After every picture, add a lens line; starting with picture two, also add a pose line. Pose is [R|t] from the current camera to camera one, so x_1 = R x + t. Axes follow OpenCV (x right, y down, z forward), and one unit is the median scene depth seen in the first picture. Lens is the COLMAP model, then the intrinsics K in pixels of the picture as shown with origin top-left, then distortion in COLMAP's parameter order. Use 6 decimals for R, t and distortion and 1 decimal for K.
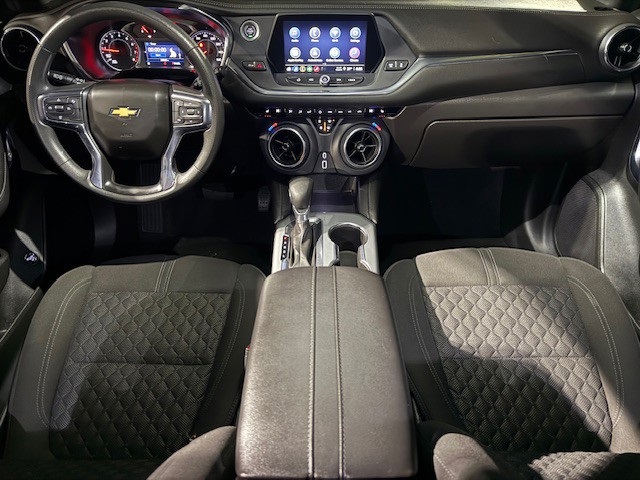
lens RADIAL K [[448.6, 0, 320.4], [0, 448.6, 249.4], [0, 0, 1]] dist [0.028095, -0.036952]
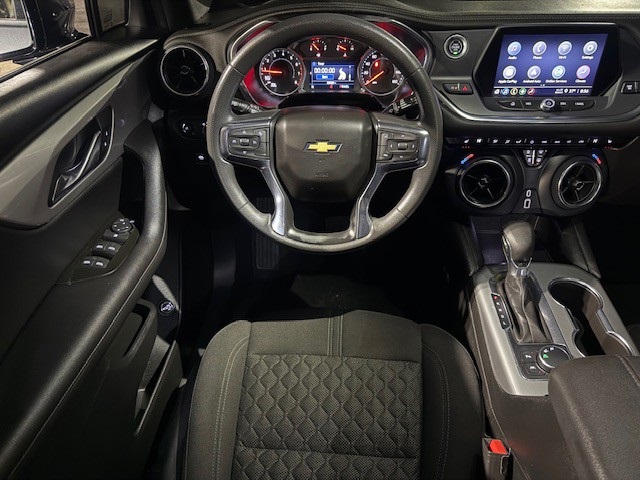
lens RADIAL K [[448.6, 0, 318.2], [0, 448.6, 247.0], [0, 0, 1]] dist [0.028095, -0.036952]
pose [[0.998325, 0.012403, -0.056513, -0.352697], [-0.014446, 0.999252, -0.035880, -0.081631], [0.056025, 0.036637, 0.997757, 0.167071]]
